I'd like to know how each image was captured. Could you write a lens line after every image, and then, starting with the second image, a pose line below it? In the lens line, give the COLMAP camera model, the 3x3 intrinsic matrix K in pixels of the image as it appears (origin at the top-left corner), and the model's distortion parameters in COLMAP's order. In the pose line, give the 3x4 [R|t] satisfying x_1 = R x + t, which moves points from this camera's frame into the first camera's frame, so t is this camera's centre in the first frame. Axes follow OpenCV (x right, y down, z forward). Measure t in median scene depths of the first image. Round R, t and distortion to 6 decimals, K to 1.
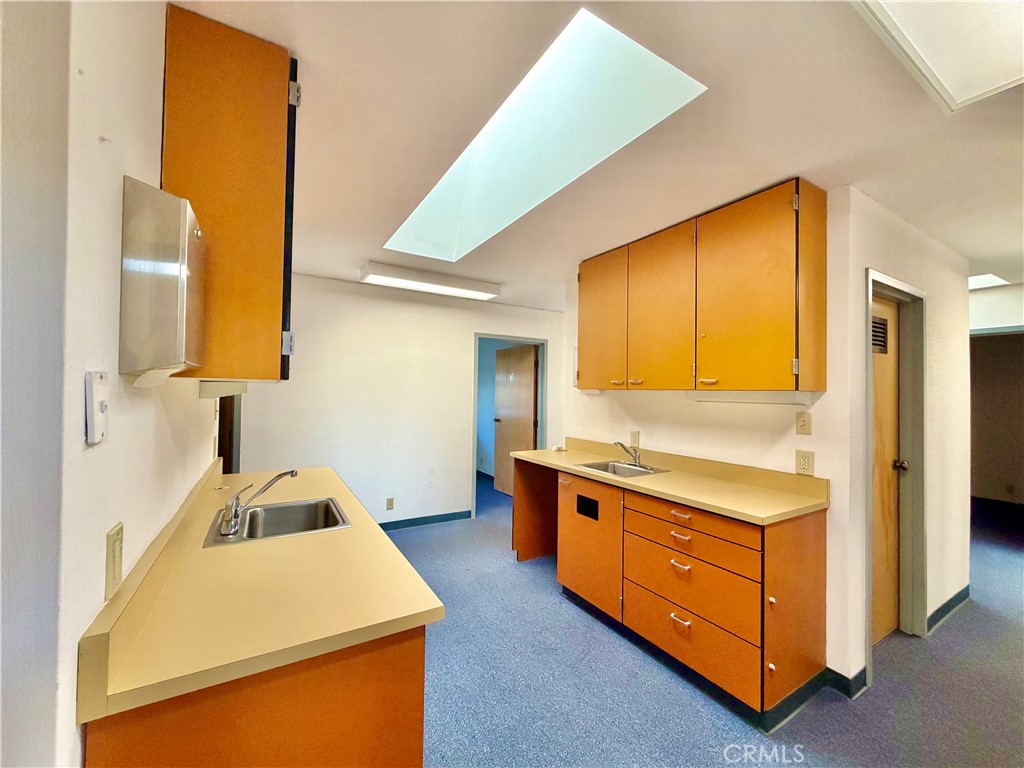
lens RADIAL K [[409.7, 0, 513.1], [0, 409.7, 384.7], [0, 0, 1]] dist [-0.000352, 0.000426]
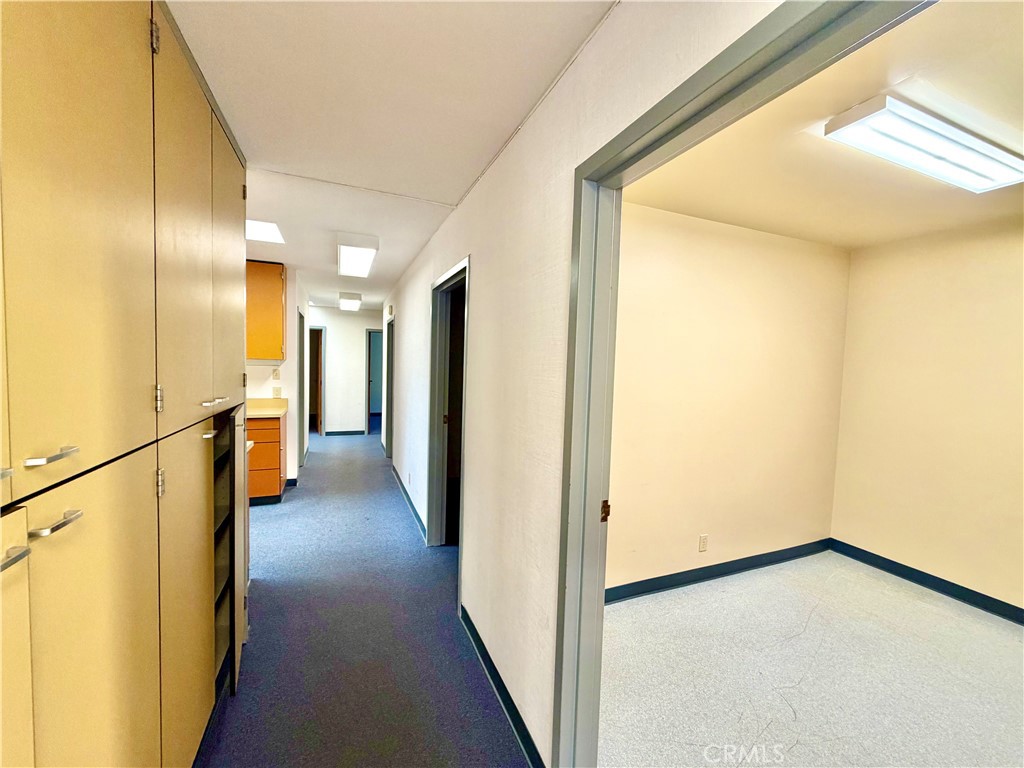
lens RADIAL K [[409.7, 0, 512.3], [0, 409.7, 384.2], [0, 0, 1]] dist [-0.000352, 0.000426]
pose [[0.146455, -0.067940, 0.986881, -1.314594], [-0.040827, 0.996374, 0.074652, -0.069108], [-0.988374, -0.051225, 0.143151, -0.566969]]
